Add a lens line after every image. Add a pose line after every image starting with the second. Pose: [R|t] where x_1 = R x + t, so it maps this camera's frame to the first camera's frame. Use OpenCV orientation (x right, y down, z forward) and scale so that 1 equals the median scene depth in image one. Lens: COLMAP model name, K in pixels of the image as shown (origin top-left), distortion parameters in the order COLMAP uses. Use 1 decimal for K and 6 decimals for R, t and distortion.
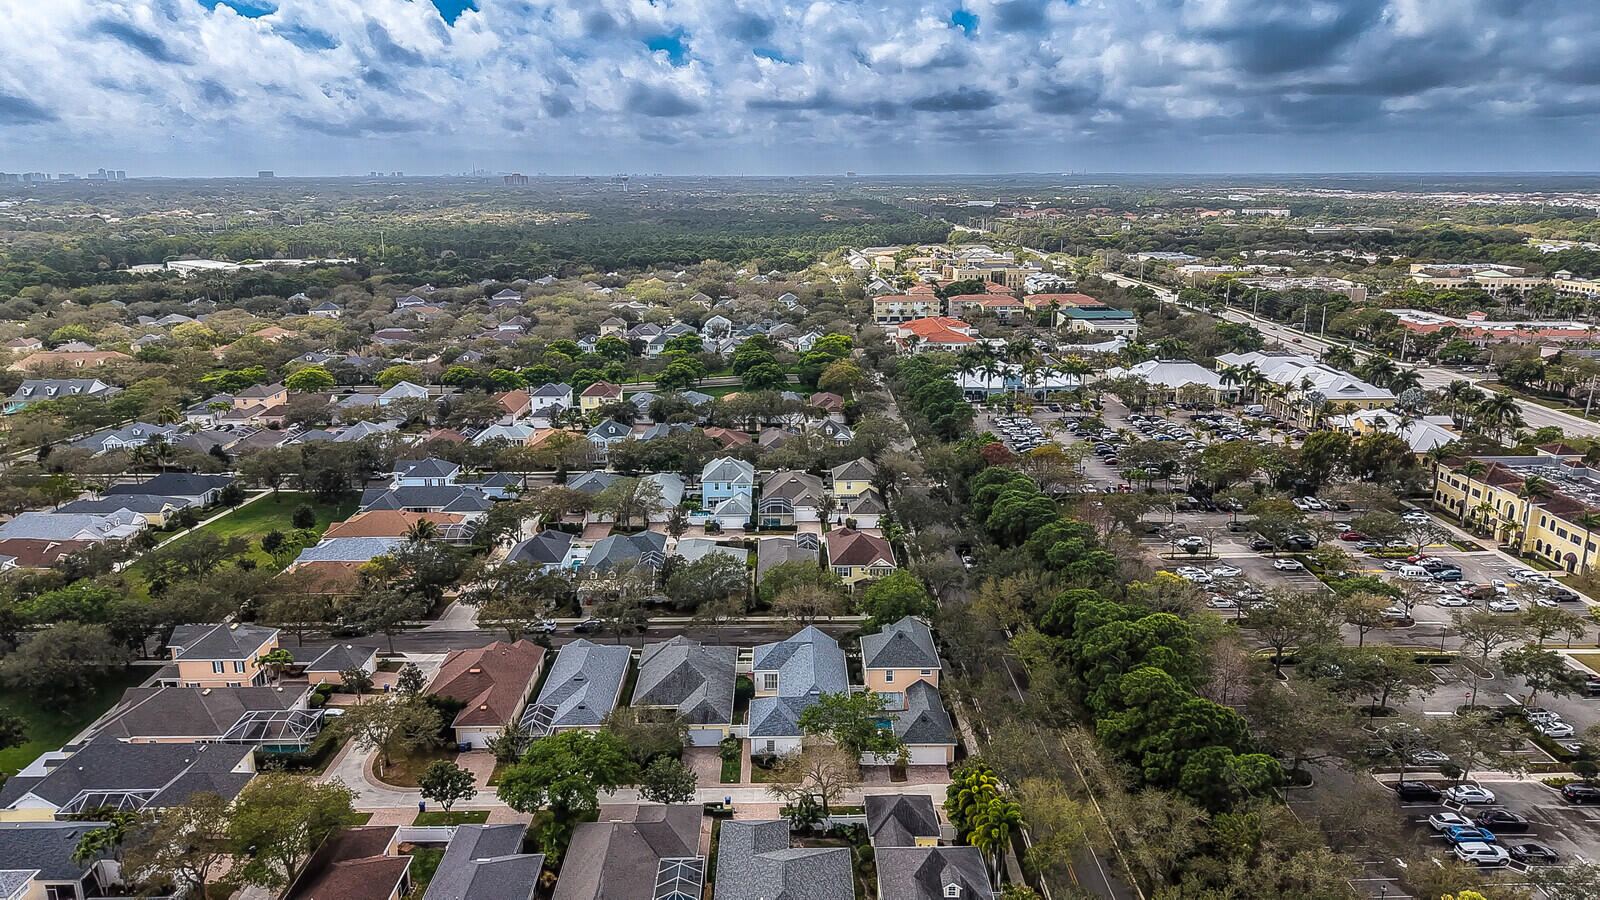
lens RADIAL K [[1071.7, 0, 794.2], [0, 1071.7, 452.8], [0, 0, 1]] dist [0.069408, -0.118401]
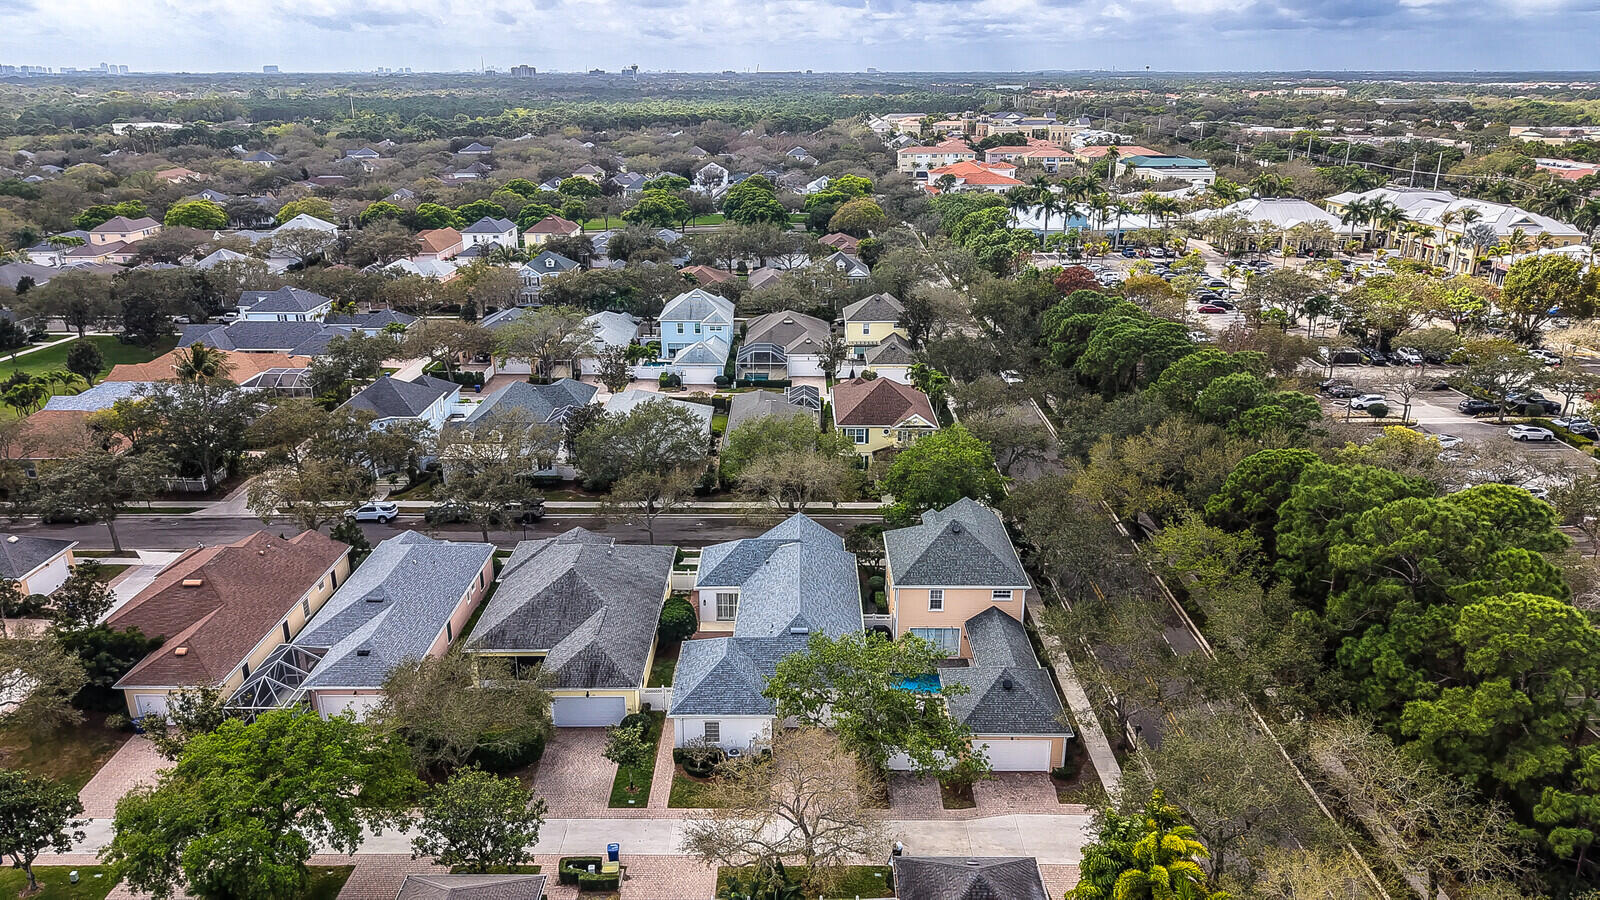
lens RADIAL K [[1071.7, 0, 794.2], [0, 1071.7, 452.8], [0, 0, 1]] dist [0.069408, -0.118401]
pose [[0.999865, 0.008596, -0.014017, 0.017753], [-0.007380, 0.996388, 0.084591, 0.067483], [0.014694, -0.084476, 0.996317, 0.358189]]
